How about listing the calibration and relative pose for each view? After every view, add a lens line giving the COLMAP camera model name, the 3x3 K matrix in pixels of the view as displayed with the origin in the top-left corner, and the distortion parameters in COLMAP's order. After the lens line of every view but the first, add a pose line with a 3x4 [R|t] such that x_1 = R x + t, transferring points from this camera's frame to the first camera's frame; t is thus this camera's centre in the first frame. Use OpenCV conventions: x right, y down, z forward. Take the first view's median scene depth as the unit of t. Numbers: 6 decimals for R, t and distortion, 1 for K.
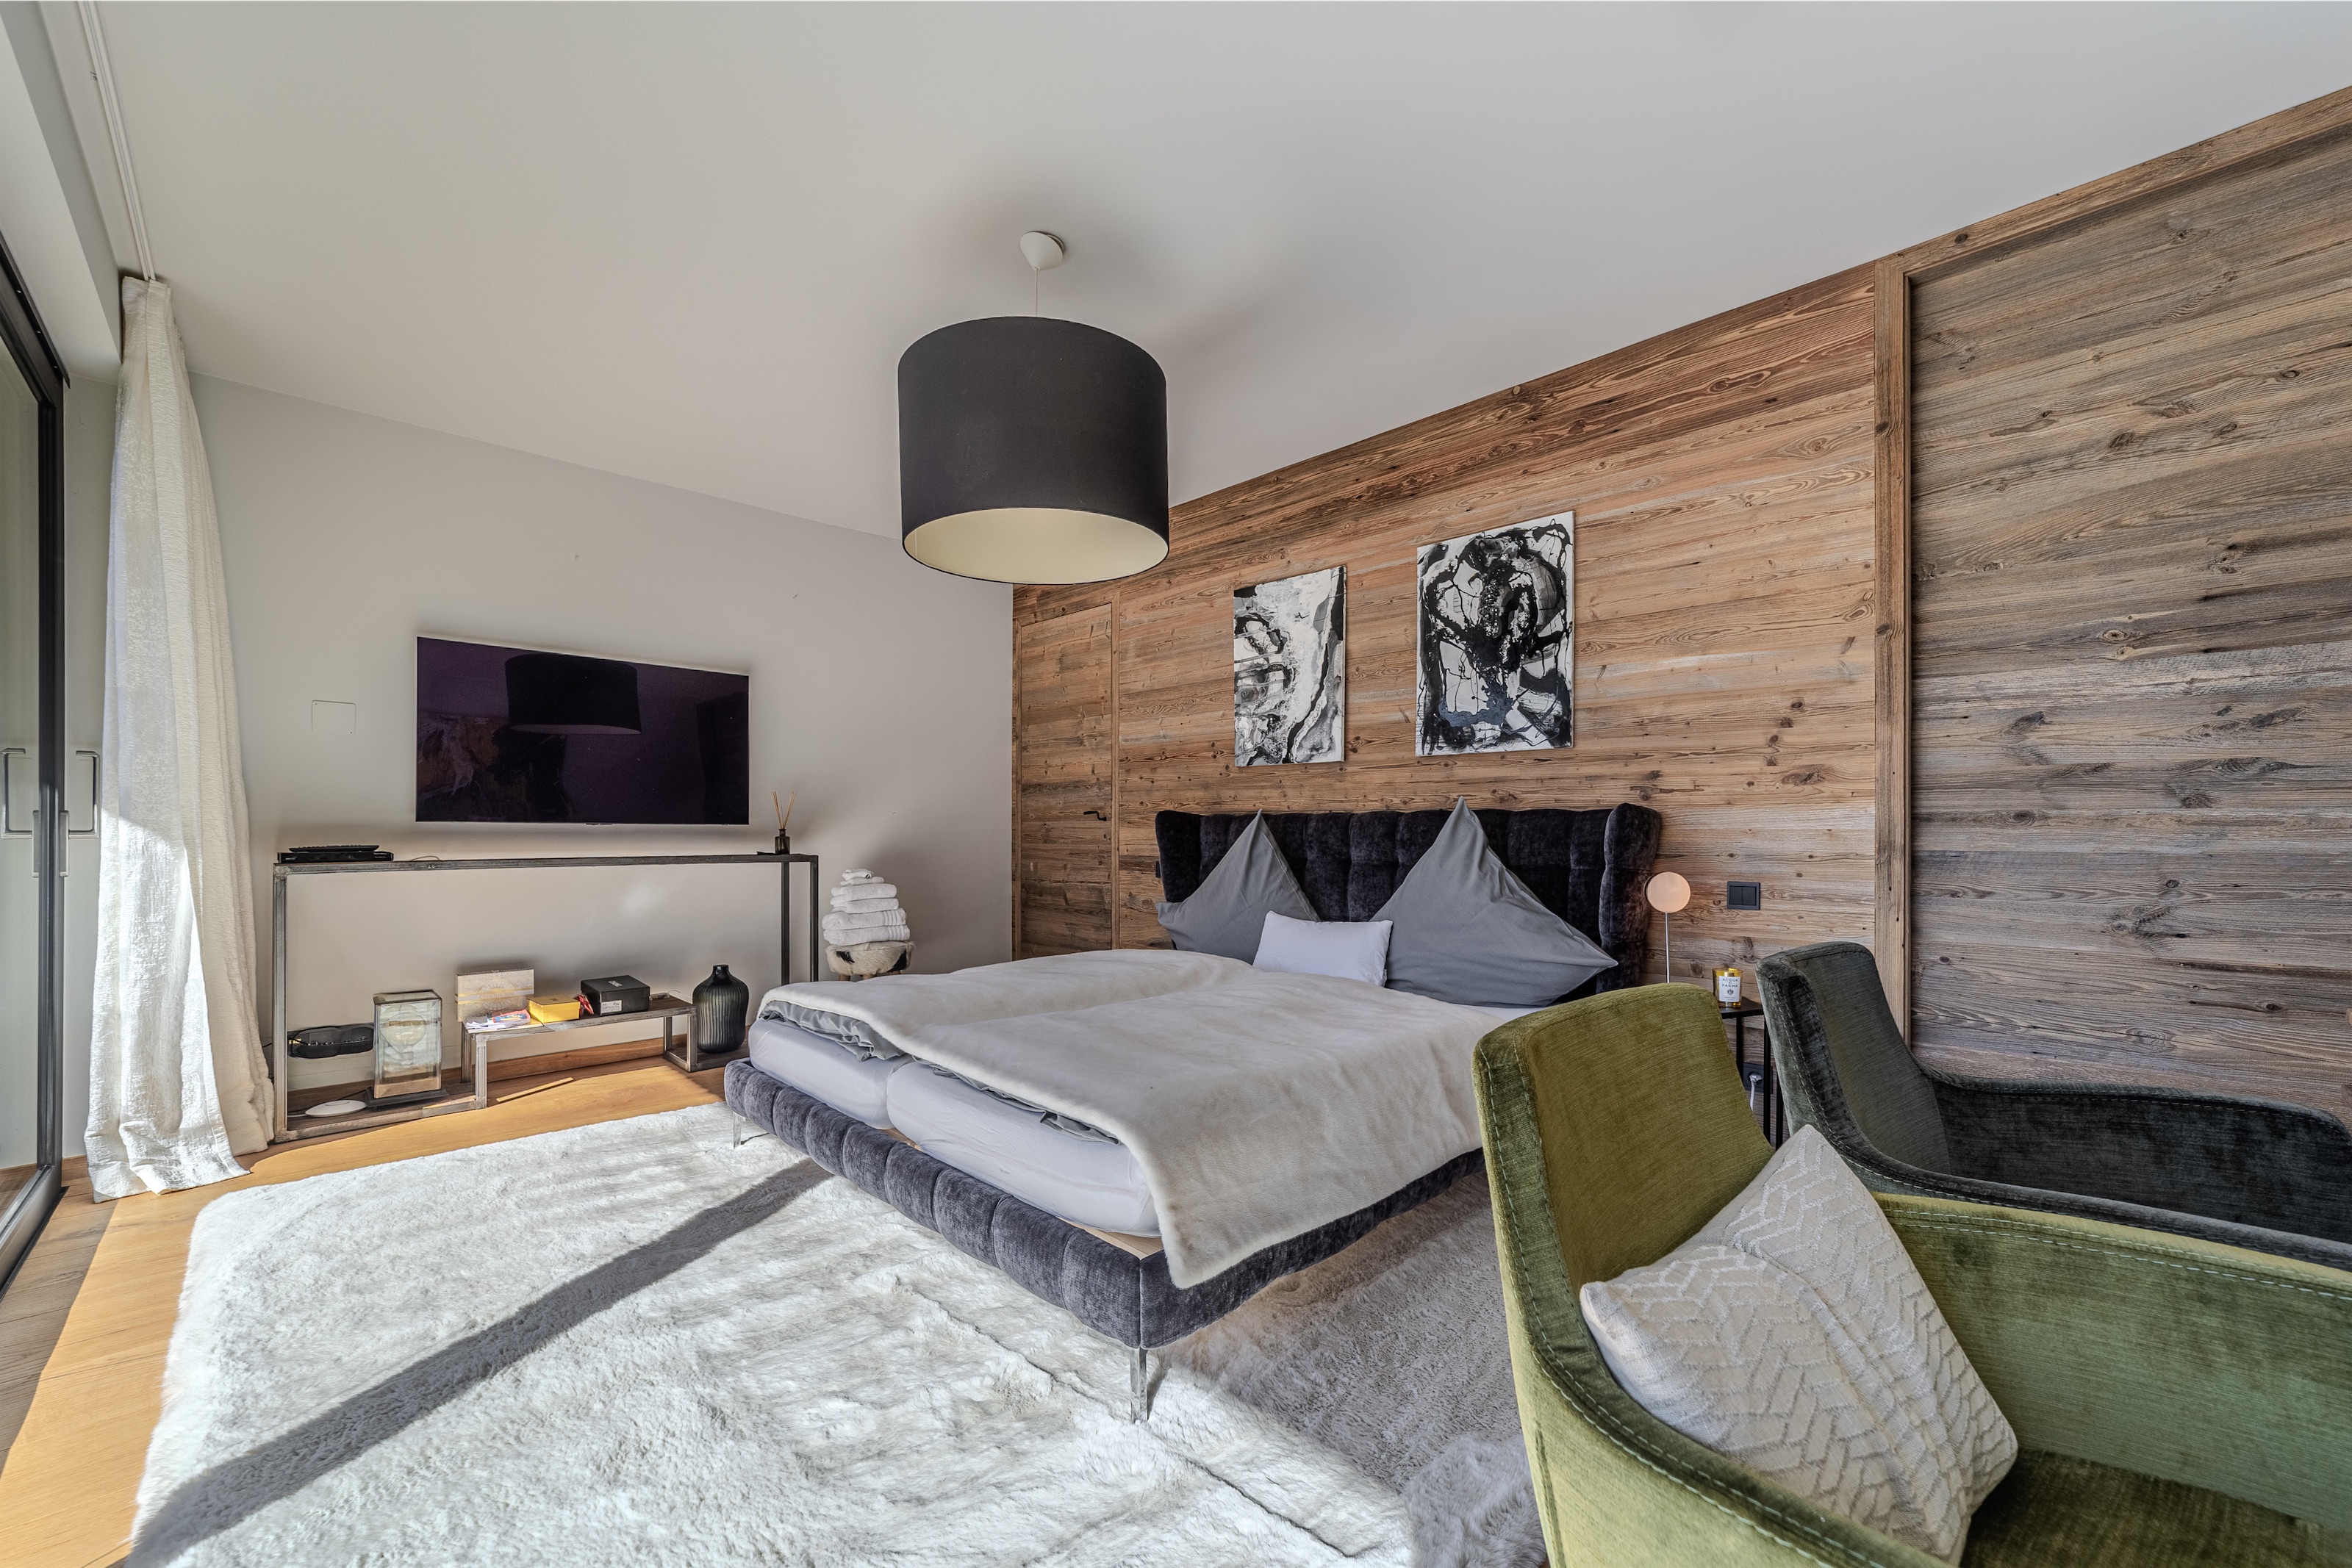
lens RADIAL K [[922.3, 0, 1175.6], [0, 922.3, 820.0], [0, 0, 1]] dist [-0.009867, 0.002223]
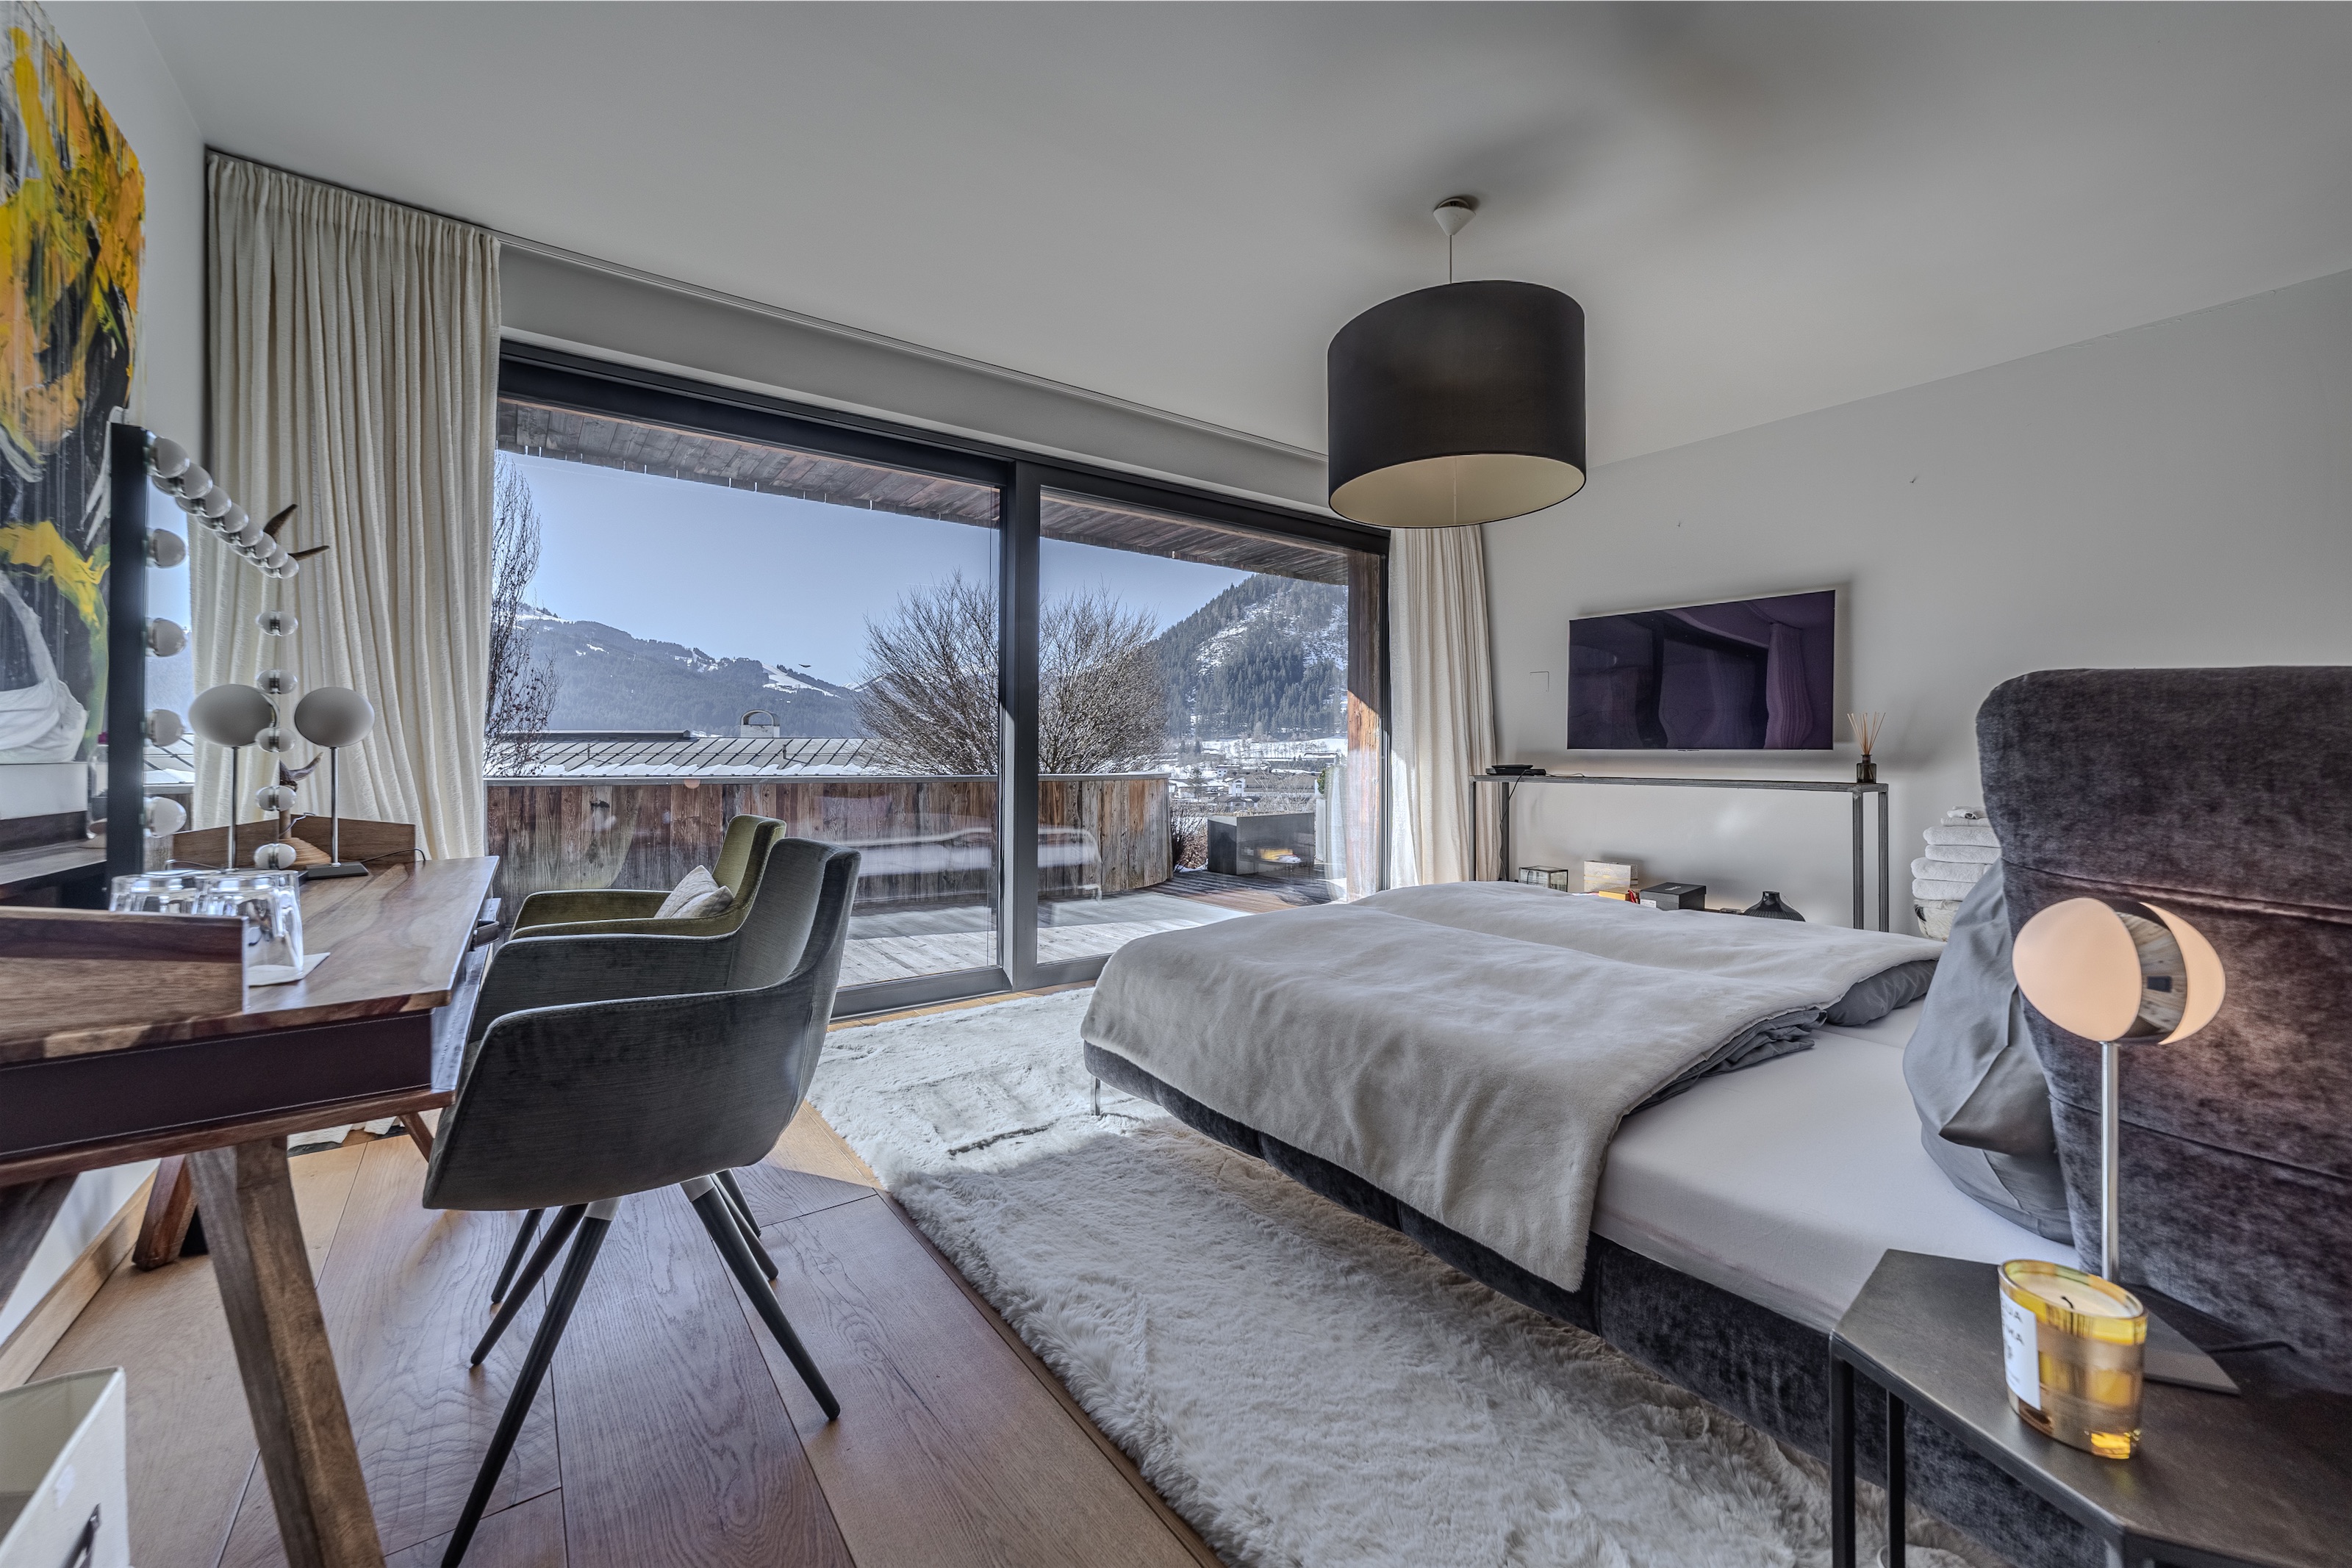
lens RADIAL K [[922.3, 0, 1178.1], [0, 922.3, 767.1], [0, 0, 1]] dist [-0.009867, 0.002223]
pose [[-0.144513, 0.011276, -0.989439, 0.667158], [0.004405, 0.999932, 0.010753, 0.012536], [0.989493, -0.002805, -0.144553, 0.599664]]
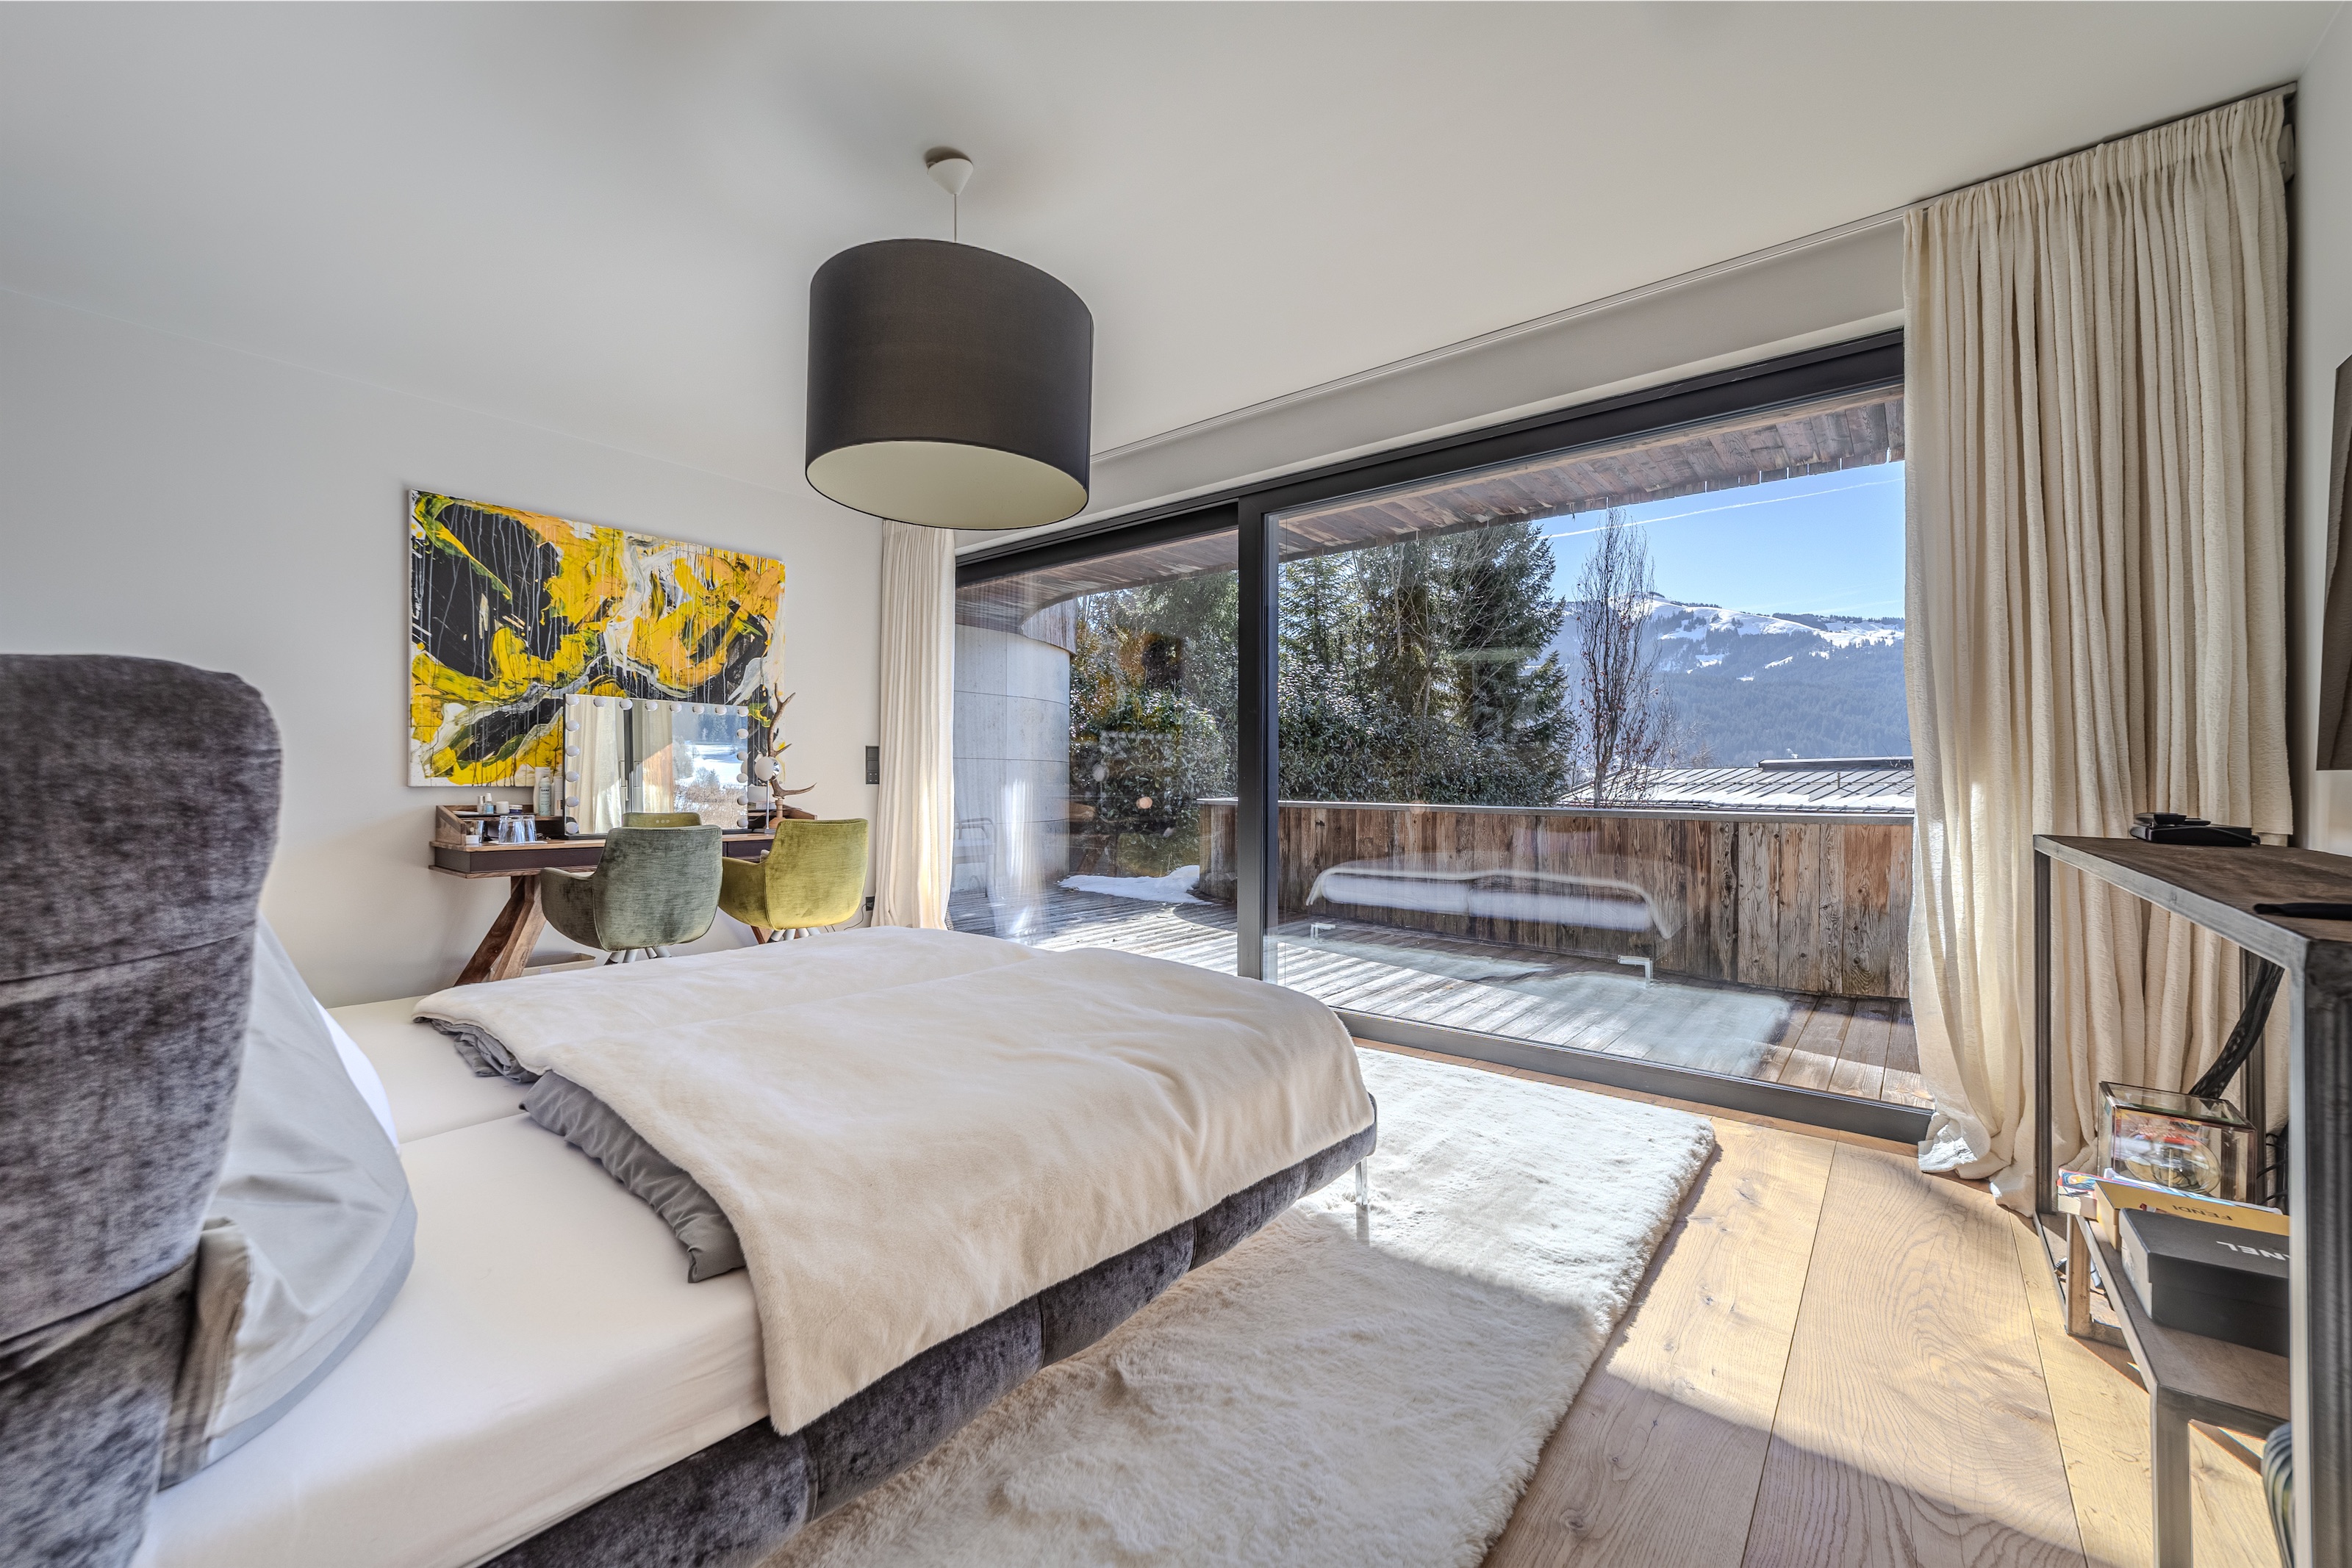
lens RADIAL K [[922.3, 0, 1171.6], [0, 922.3, 792.1], [0, 0, 1]] dist [-0.009867, 0.002223]
pose [[-0.994968, 0.000544, -0.100191, -0.206409], [-0.000107, 0.999979, 0.006498, 0.008173], [0.100192, 0.006477, -0.994947, 1.368549]]
